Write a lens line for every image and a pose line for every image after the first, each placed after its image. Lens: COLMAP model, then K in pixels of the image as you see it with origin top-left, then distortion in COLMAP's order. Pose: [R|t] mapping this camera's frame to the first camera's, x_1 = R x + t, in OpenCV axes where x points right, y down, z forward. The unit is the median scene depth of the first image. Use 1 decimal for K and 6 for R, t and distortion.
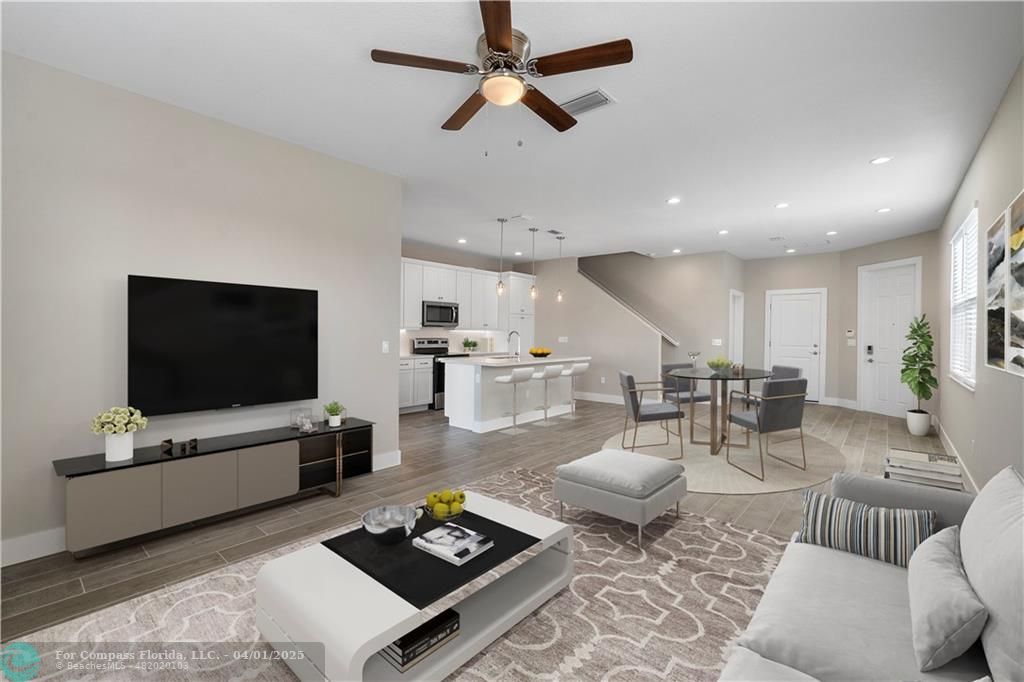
lens RADIAL K [[430.0, 0, 512.0], [0, 430.0, 341.0], [0, 0, 1]] dist [-0.001276, -0.000144]
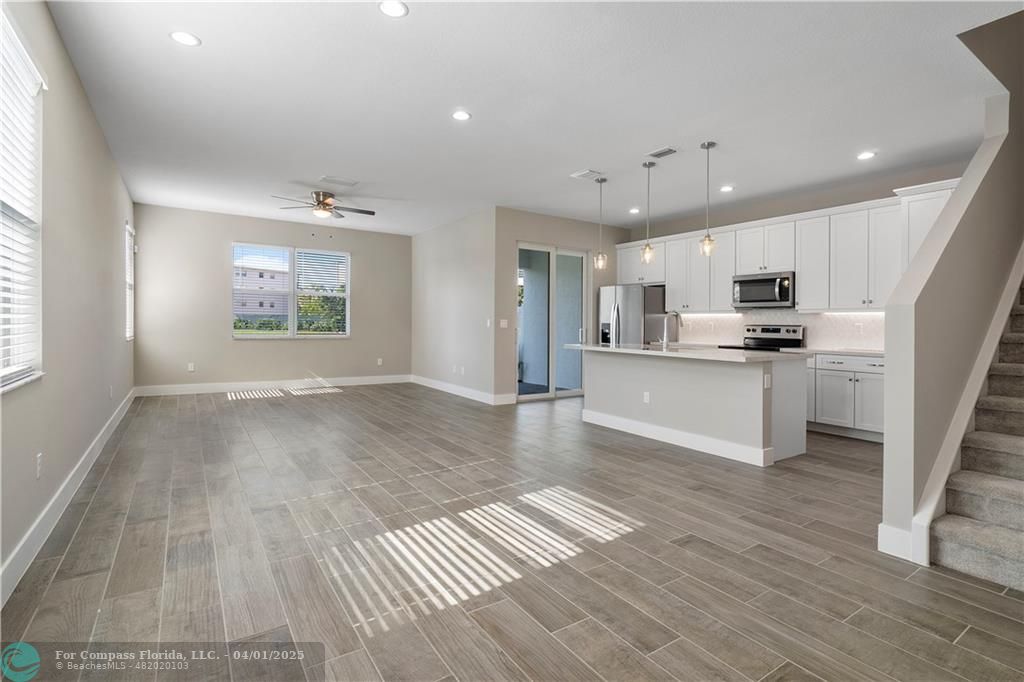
lens RADIAL K [[487.0, 0, 513.3], [0, 487.0, 310.6], [0, 0, 1]] dist [0.000937, 0.000230]
pose [[-0.267182, -0.037661, -0.962910, 0.721139], [-0.028110, 0.999115, -0.031278, 0.007527], [0.963236, 0.018711, -0.268004, 0.815960]]
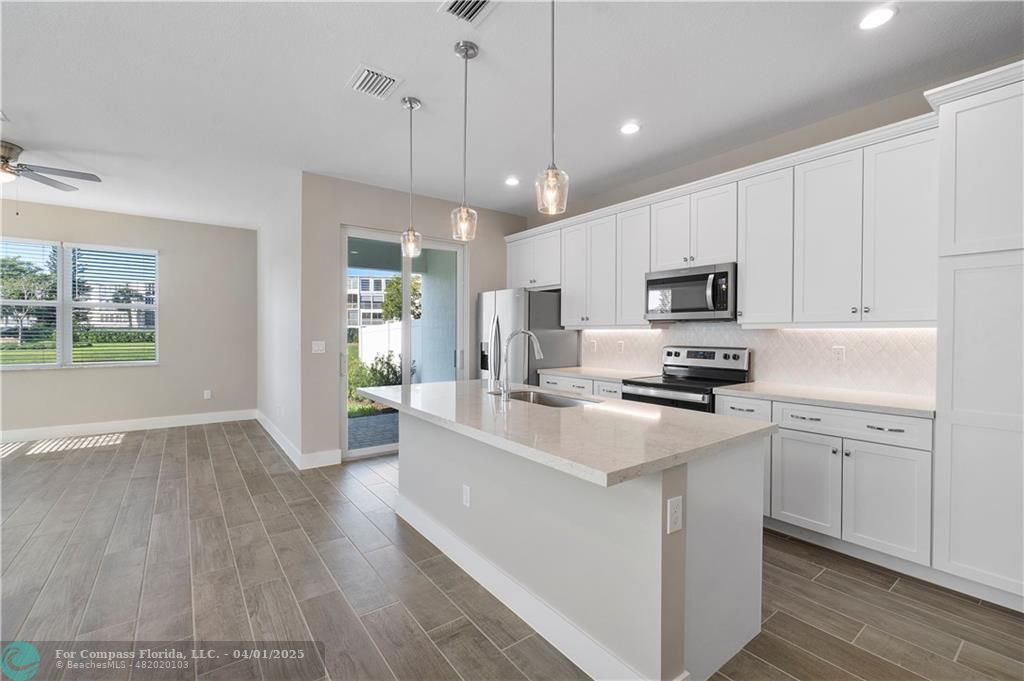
lens RADIAL K [[442.3, 0, 511.3], [0, 442.3, 330.5], [0, 0, 1]] dist [-0.004639, -0.000629]
pose [[-0.209673, -0.012535, -0.977691, 0.336159], [-0.016242, 0.999825, -0.009335, -0.016208], [0.977637, 0.013923, -0.209840, 0.911614]]
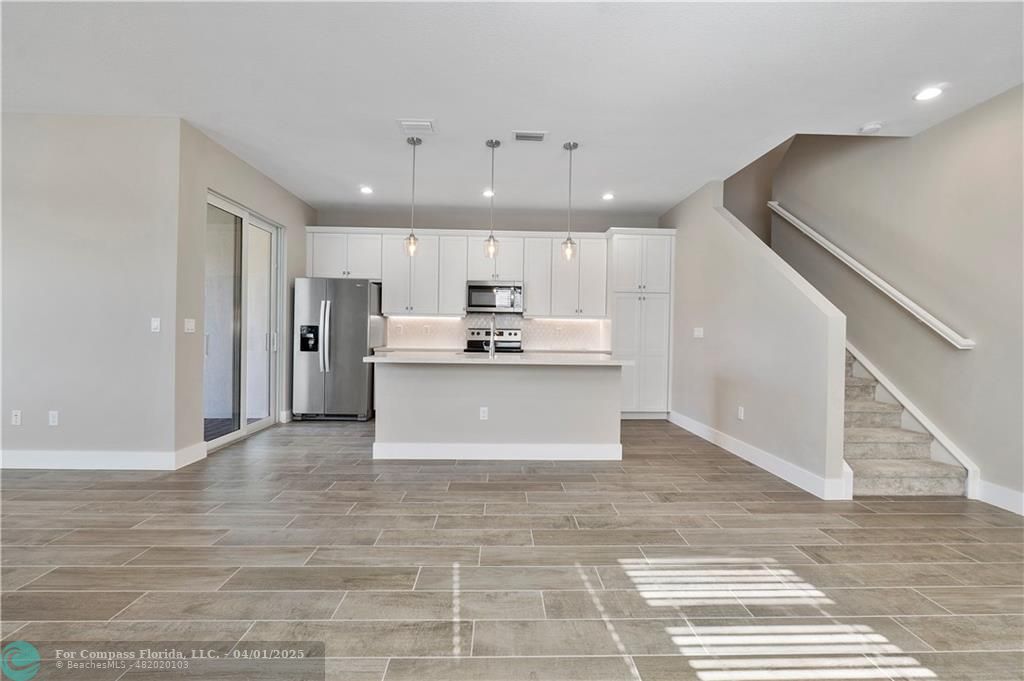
lens RADIAL K [[442.3, 0, 511.3], [0, 442.3, 330.5], [0, 0, 1]] dist [-0.004639, -0.000629]
pose [[0.678147, 0.001917, -0.734923, 0.435331], [-0.019187, 0.999702, -0.015096, 0.009064], [0.734675, 0.024338, 0.677982, 0.484155]]
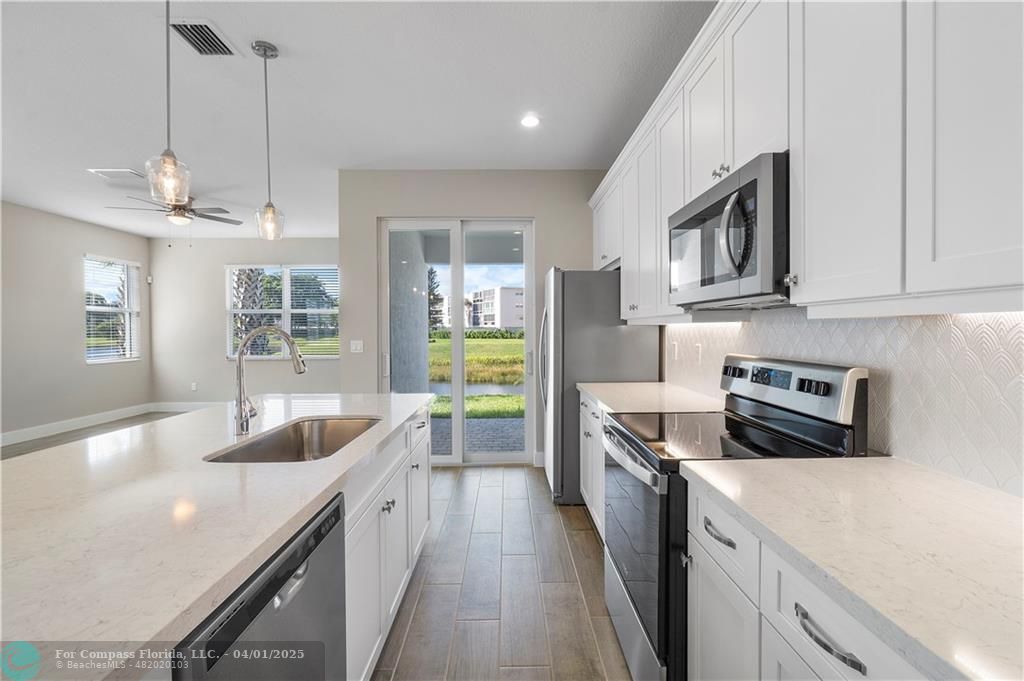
lens RADIAL K [[442.3, 0, 511.3], [0, 442.3, 330.5], [0, 0, 1]] dist [-0.004639, -0.000629]
pose [[-0.748985, -0.001920, -0.662584, 0.058192], [-0.006653, 0.999967, 0.004623, -0.020928], [0.662553, 0.007871, -0.748974, 1.095686]]
